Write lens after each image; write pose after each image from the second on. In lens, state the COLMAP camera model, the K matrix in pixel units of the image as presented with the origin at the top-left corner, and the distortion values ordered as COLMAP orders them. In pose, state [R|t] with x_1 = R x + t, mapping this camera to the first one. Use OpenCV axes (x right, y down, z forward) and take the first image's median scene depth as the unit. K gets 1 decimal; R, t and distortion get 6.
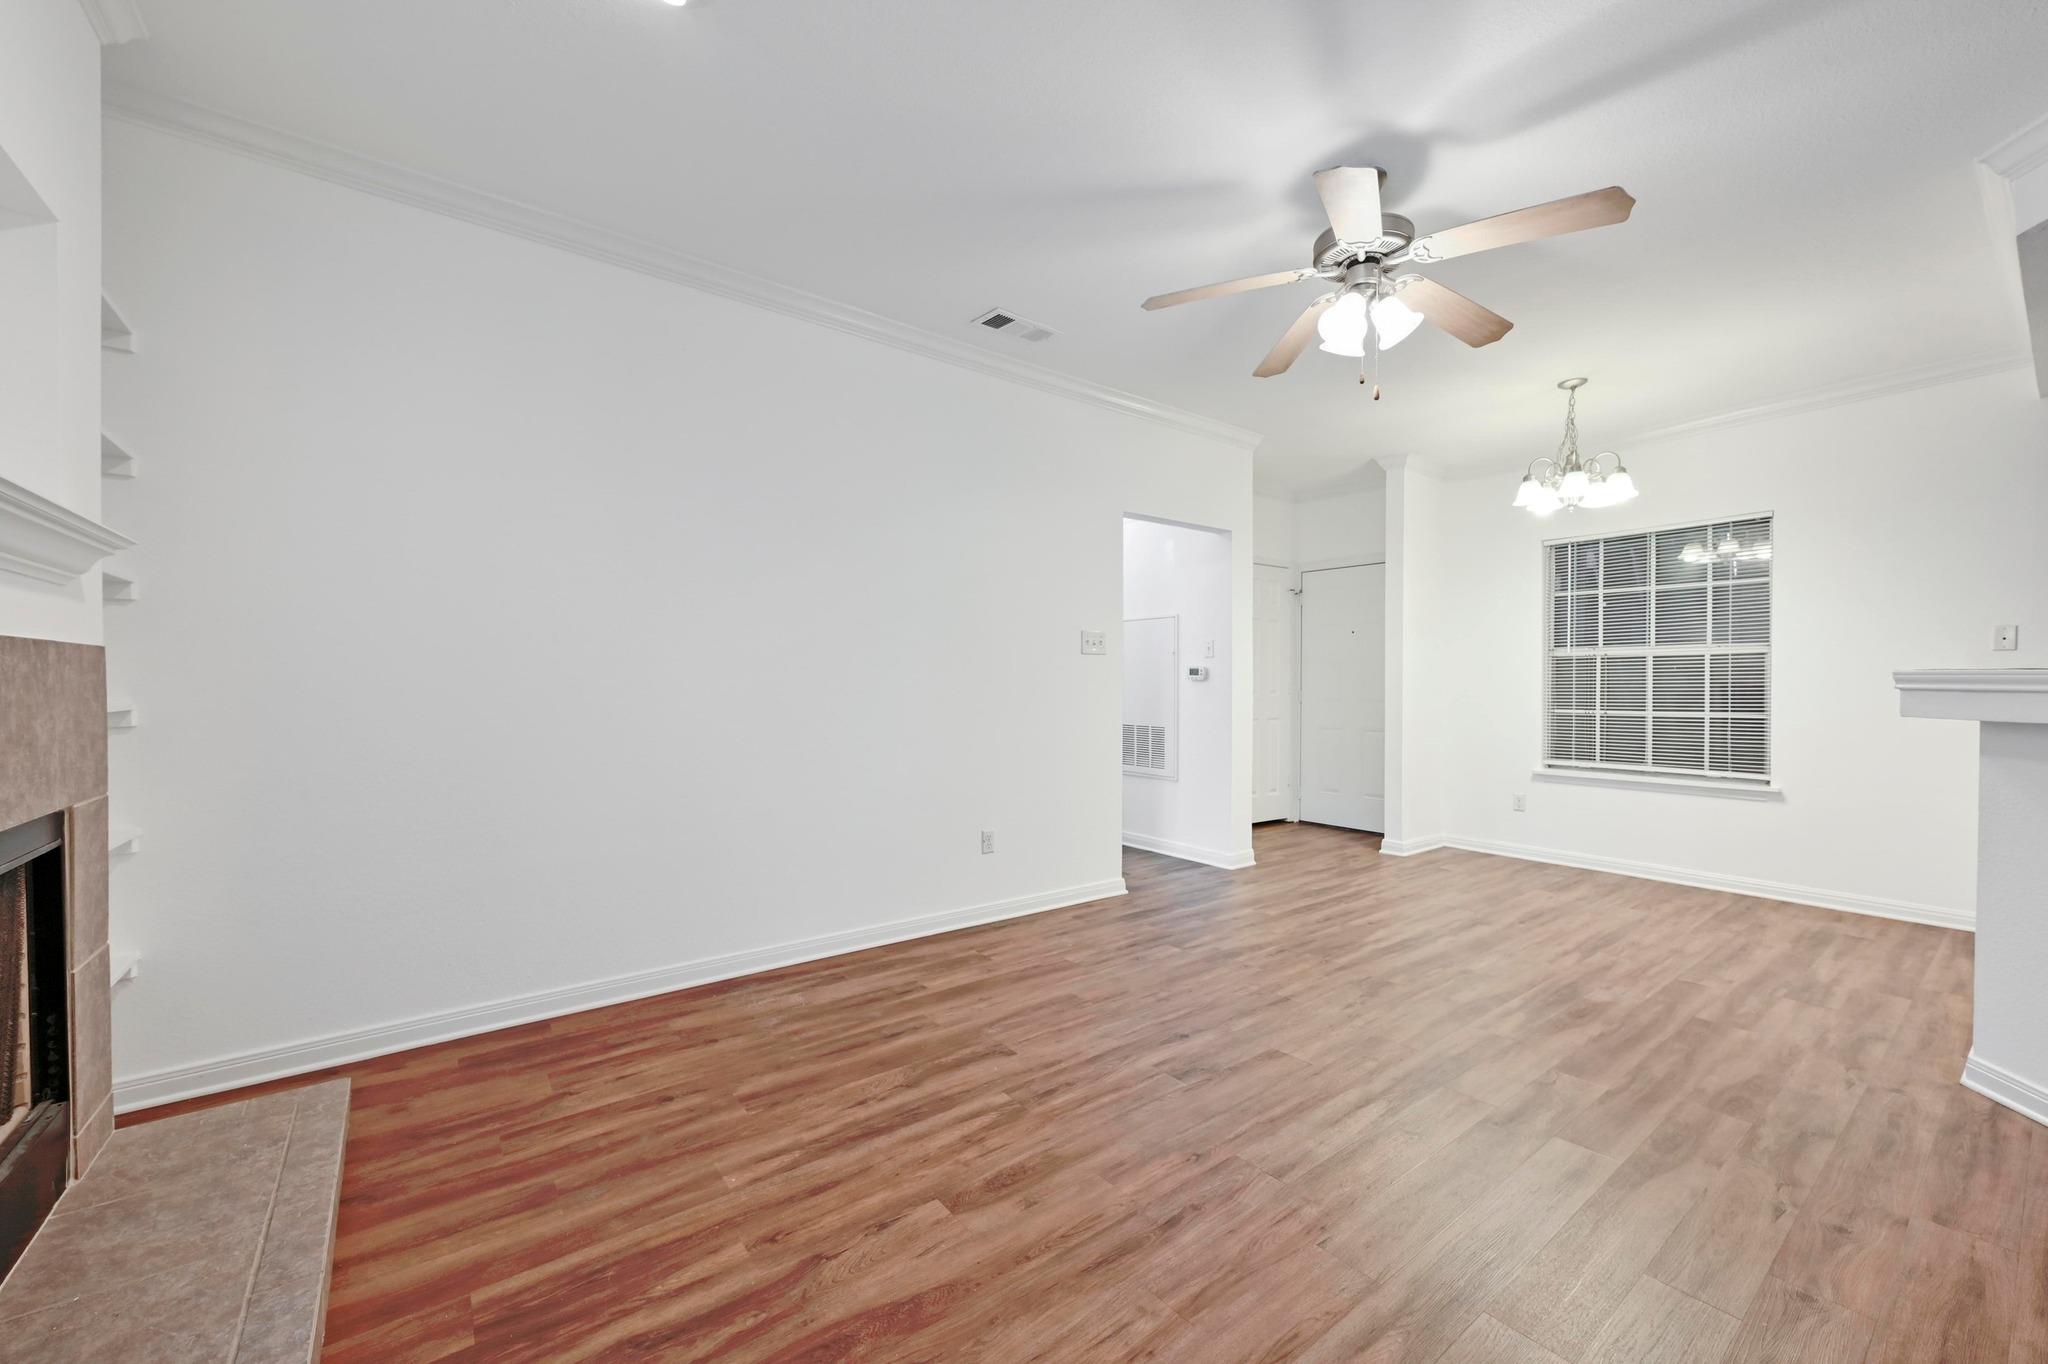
lens RADIAL K [[810.9, 0, 1020.2], [0, 810.9, 683.0], [0, 0, 1]] dist [0.000954, 0.000315]
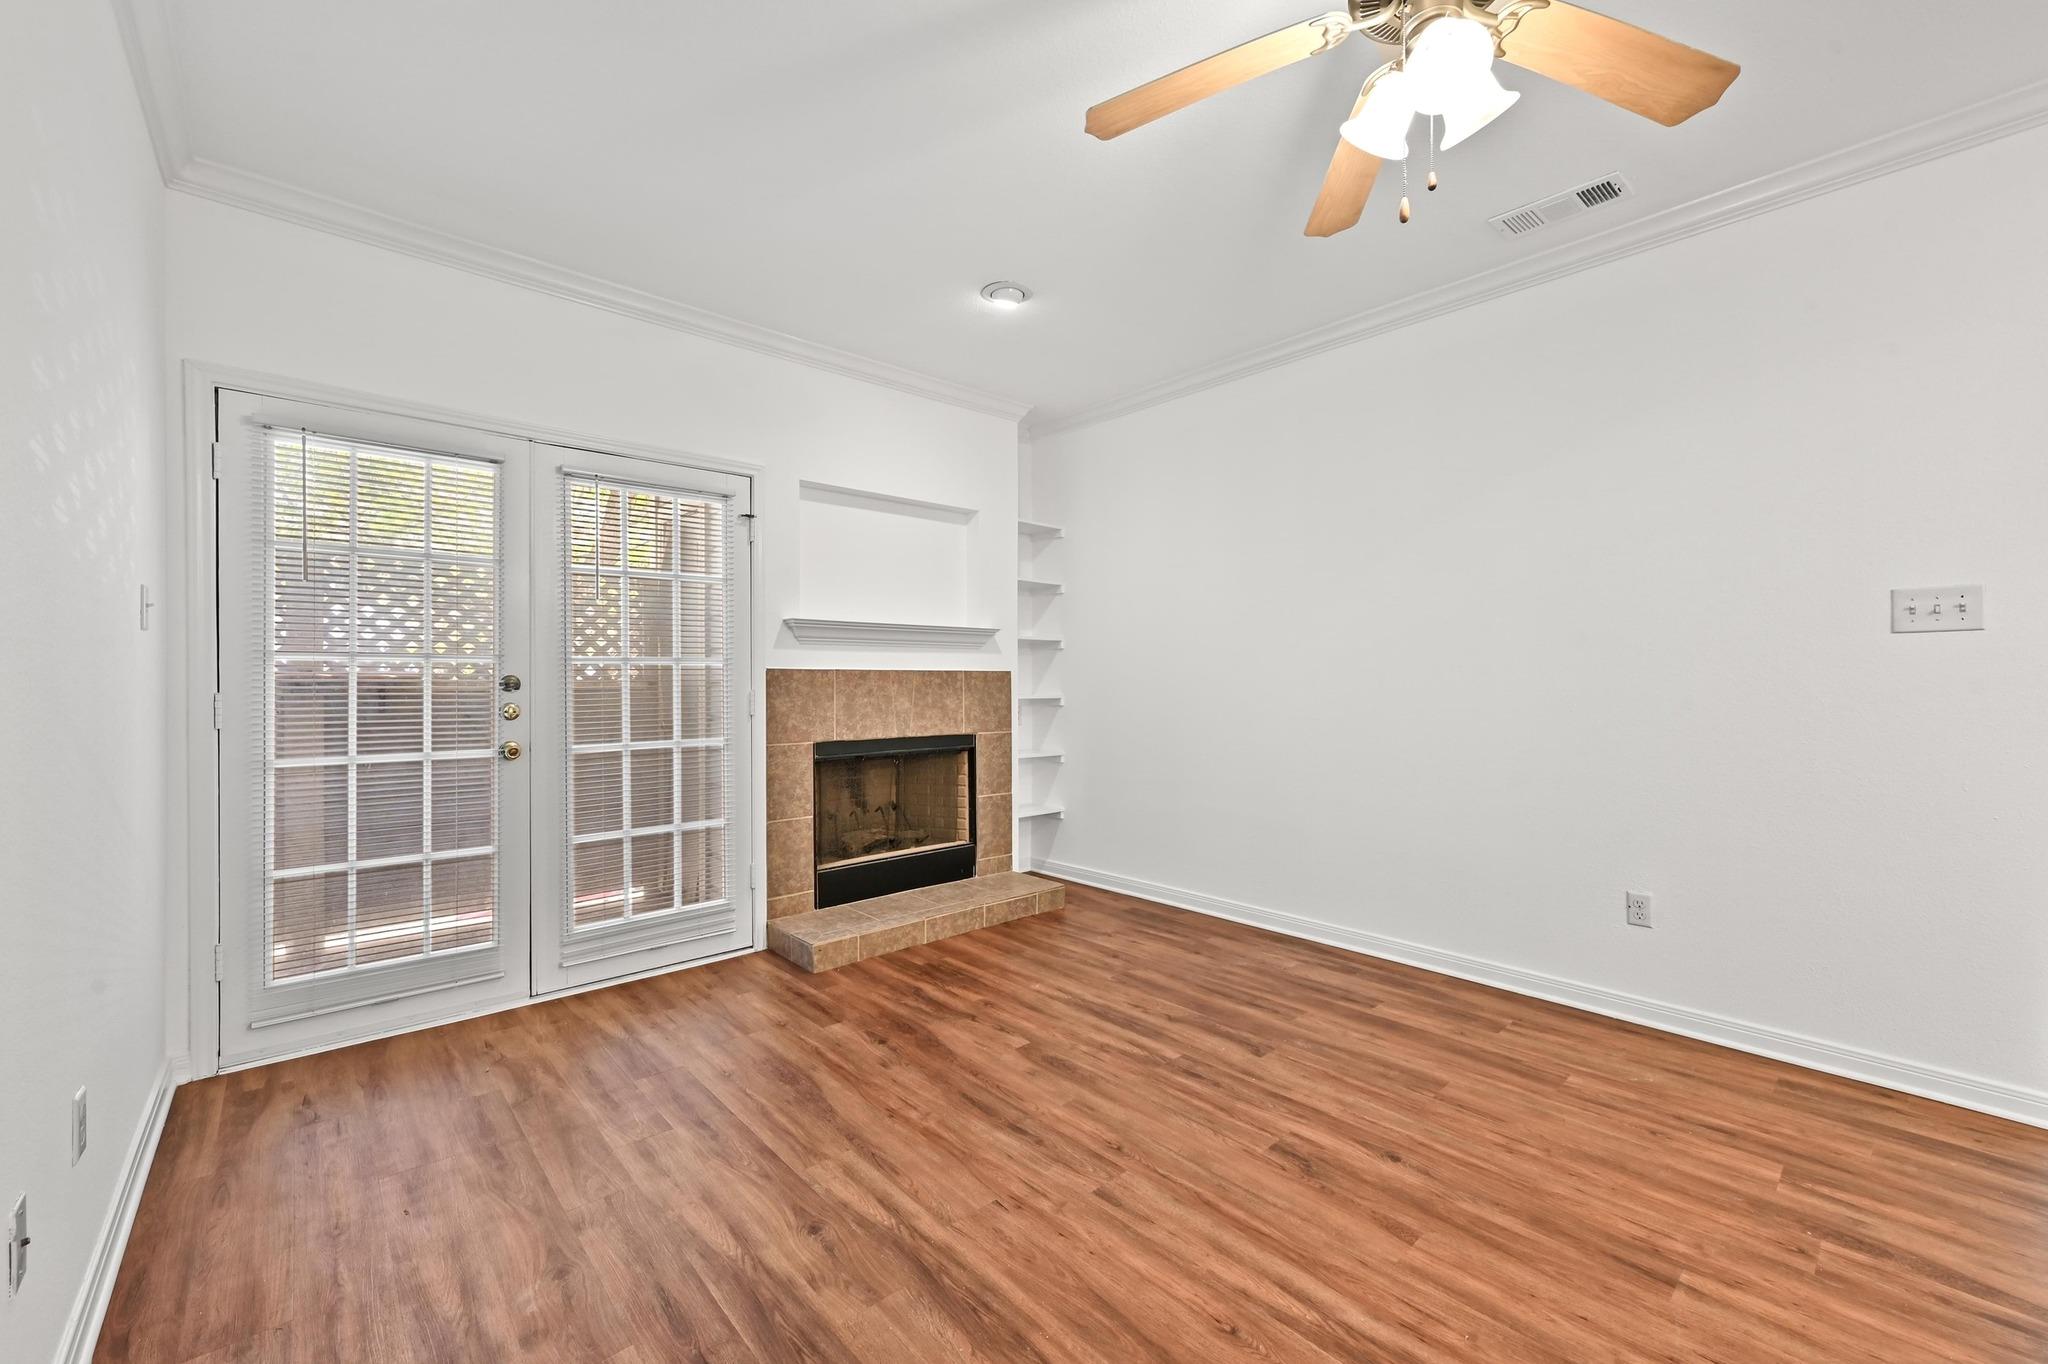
lens RADIAL K [[810.9, 0, 1032.2], [0, 810.9, 686.8], [0, 0, 1]] dist [0.000954, 0.000315]
pose [[0.084008, 0.001255, -0.996464, 0.820809], [-0.001116, 0.999999, 0.001165, -0.000270], [0.996464, 0.001014, 0.084009, 0.538573]]
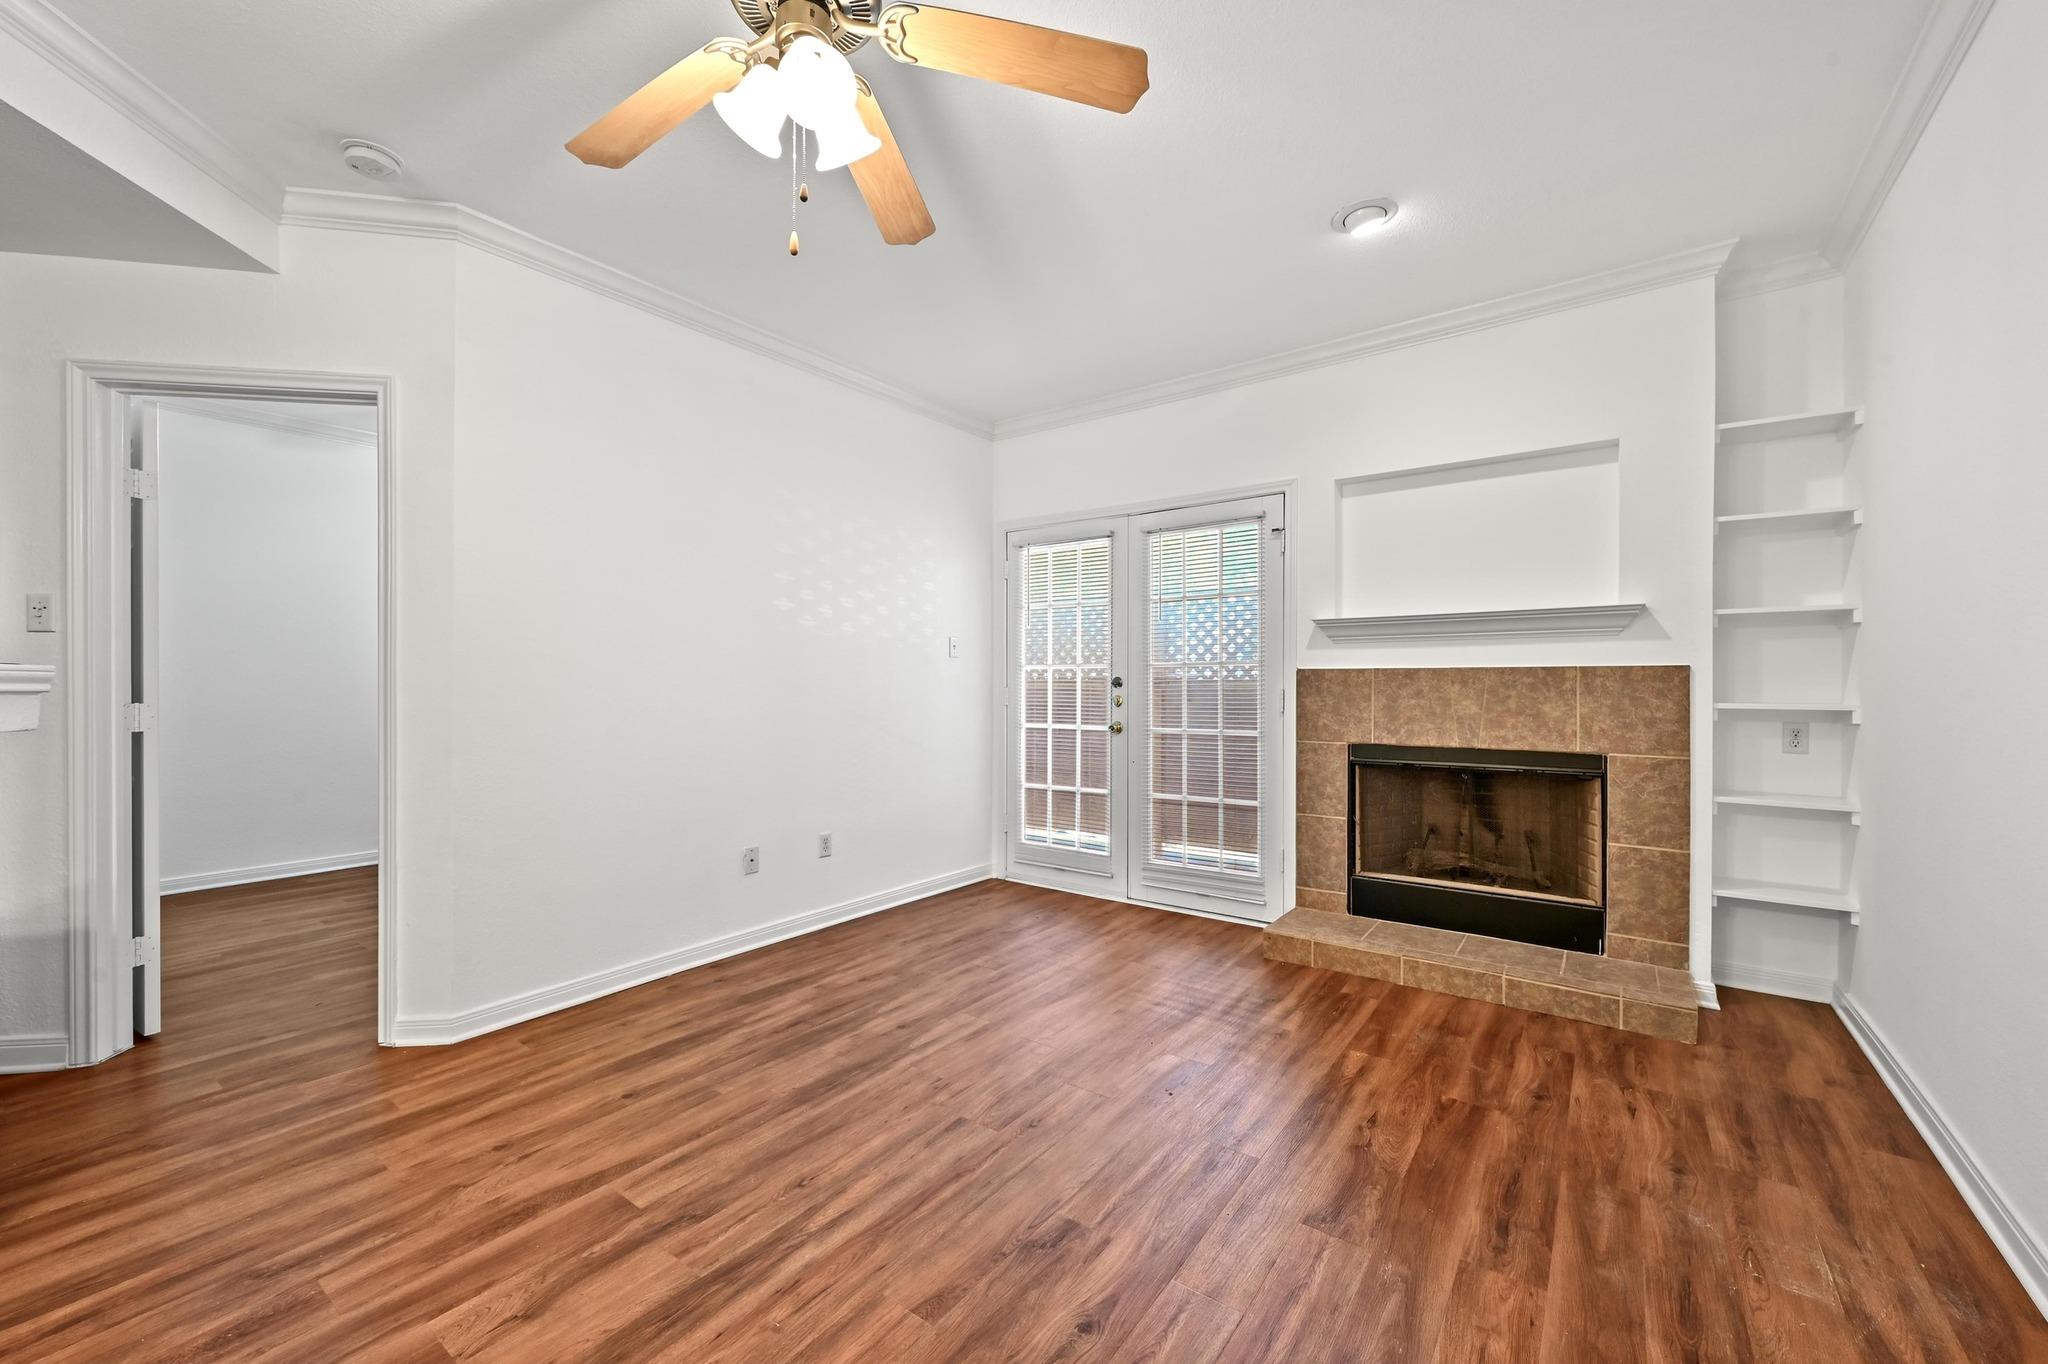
lens RADIAL K [[810.9, 0, 1024.5], [0, 810.9, 681.9], [0, 0, 1]] dist [0.000954, 0.000315]
pose [[-0.959245, -0.005246, -0.282526, 0.356799], [-0.005458, 0.999985, -0.000036, -0.002354], [0.282522, 0.001507, -0.959260, 1.353359]]
